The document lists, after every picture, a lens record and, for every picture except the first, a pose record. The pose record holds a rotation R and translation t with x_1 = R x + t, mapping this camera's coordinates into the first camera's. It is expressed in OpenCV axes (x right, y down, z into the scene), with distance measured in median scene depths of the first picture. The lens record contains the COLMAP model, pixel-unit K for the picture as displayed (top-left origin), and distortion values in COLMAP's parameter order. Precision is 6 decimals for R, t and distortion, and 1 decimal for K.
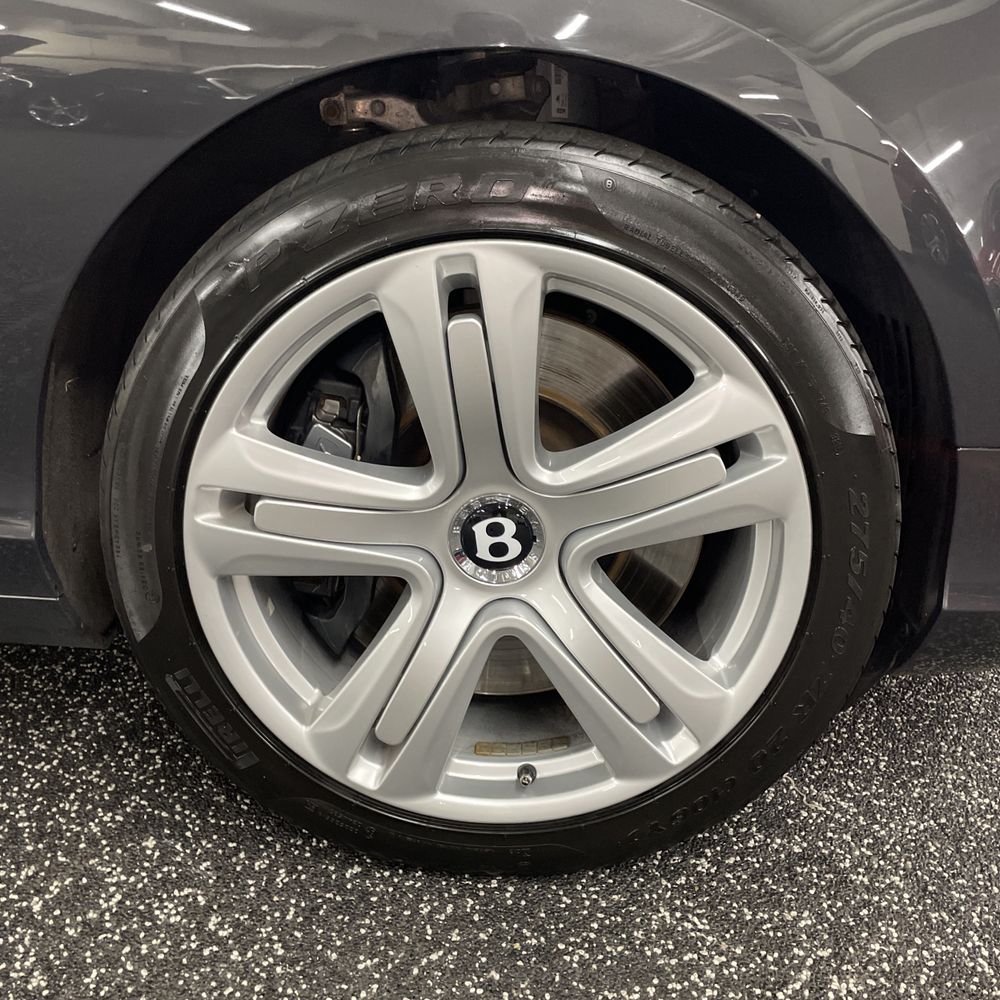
lens RADIAL K [[1020.1, 0, 500.0], [0, 1020.1, 500.0], [0, 0, 1]] dist [0.094837, -0.154315]
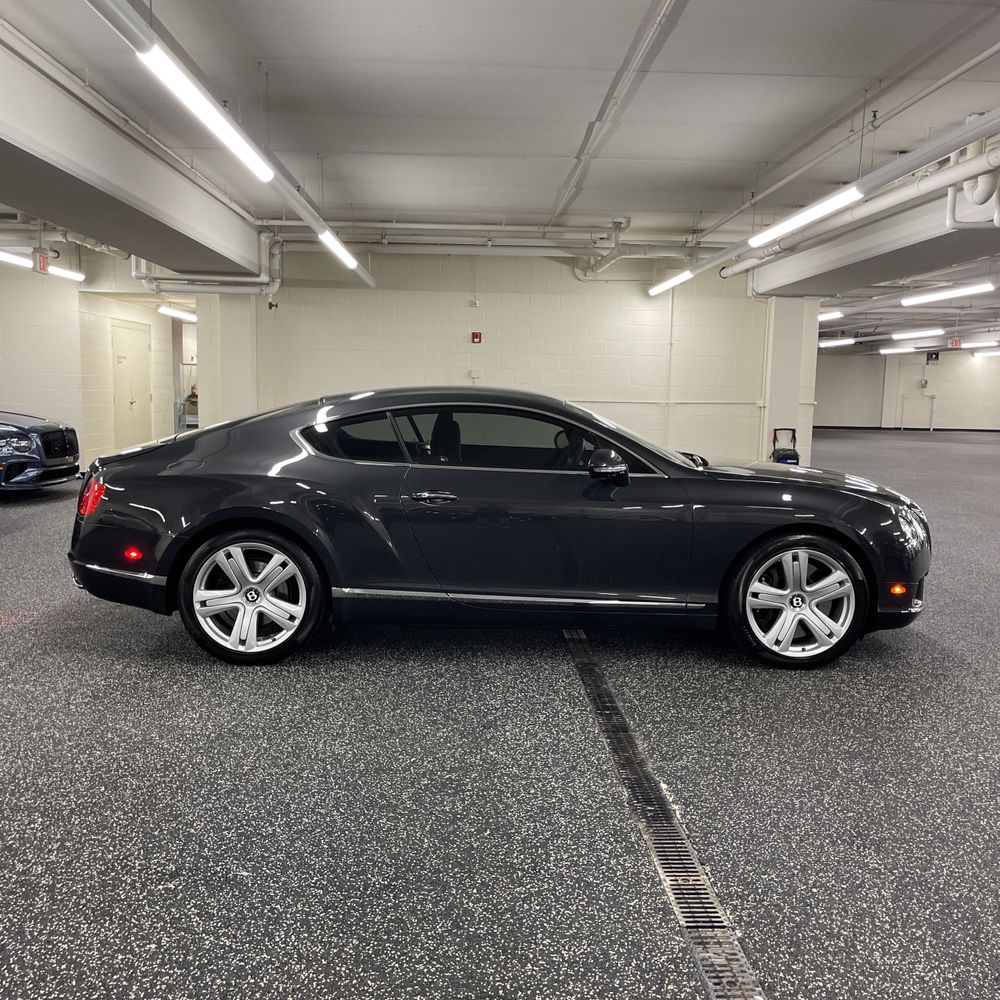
lens RADIAL K [[1023.4, 0, 489.3], [0, 1023.4, 503.1], [0, 0, 1]] dist [0.099175, -0.155345]
pose [[0.998063, -0.022018, 0.058187, -1.922328], [0.035561, 0.969329, -0.243179, 0.796795], [-0.051048, 0.244777, 0.968235, -4.321582]]
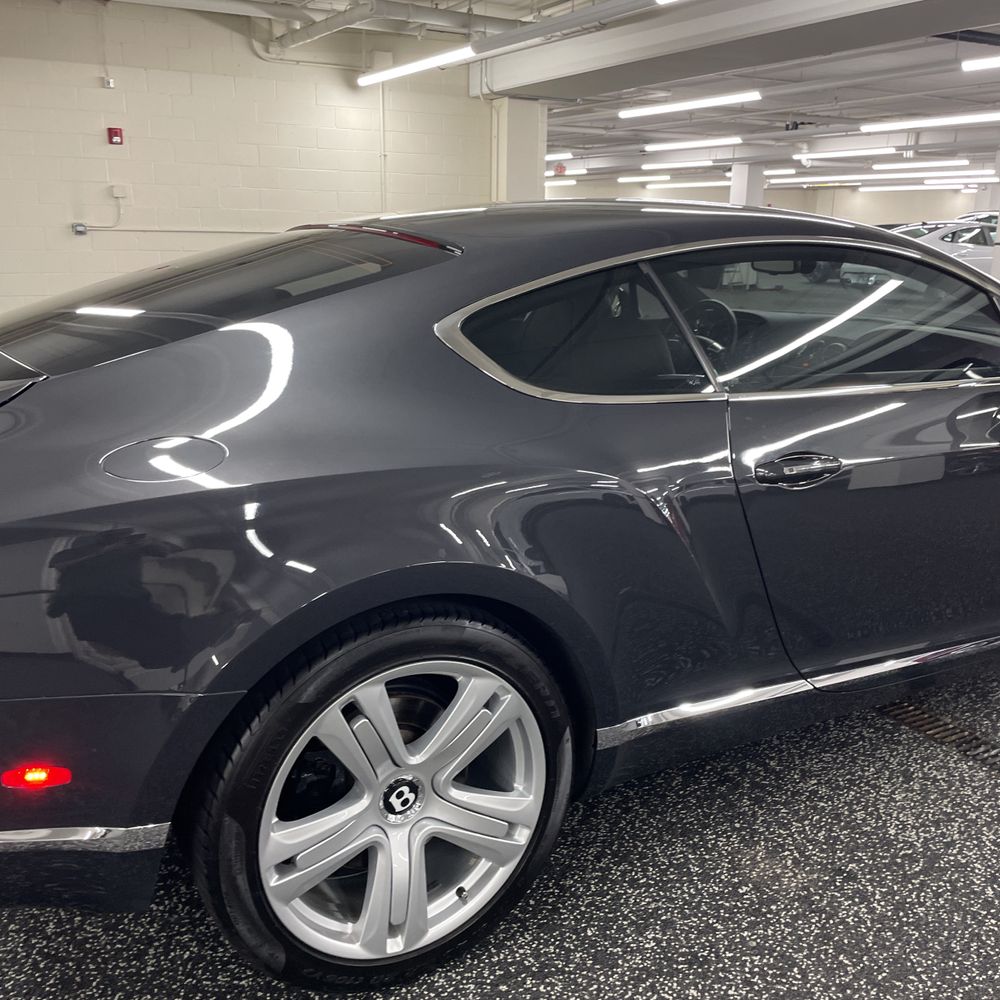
lens RADIAL K [[1020.1, 0, 500.0], [0, 1020.1, 500.0], [0, 0, 1]] dist [0.094837, -0.154315]
pose [[0.849223, -0.155512, 0.504615, -3.570317], [0.199179, 0.979395, -0.033373, -0.519599], [-0.489027, 0.128850, 0.862700, -0.774853]]
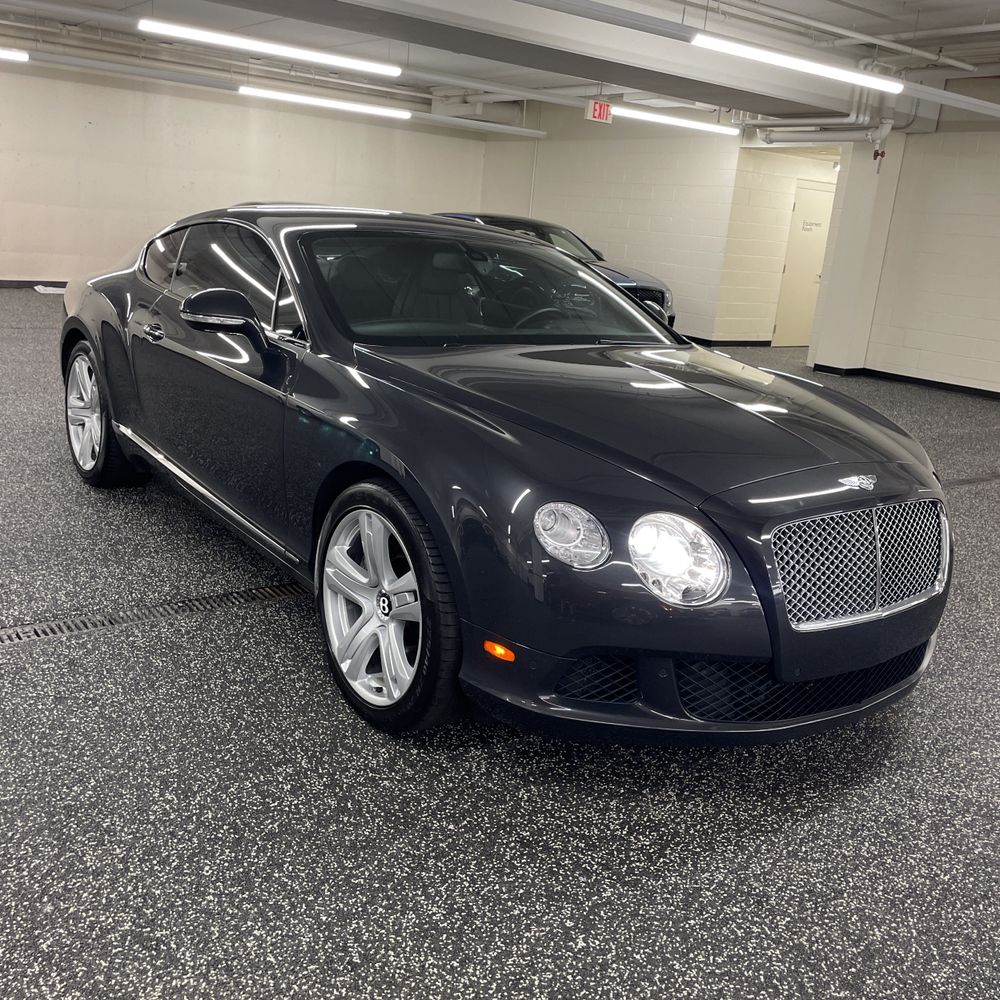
lens RADIAL K [[1015.2, 0, 498.4], [0, 1015.2, 488.5], [0, 0, 1]] dist [0.080959, -0.117727]
pose [[0.618911, 0.215856, -0.755218, 2.365167], [-0.335388, 0.942063, -0.005595, -0.375942], [0.710256, 0.256754, 0.655449, -0.816442]]
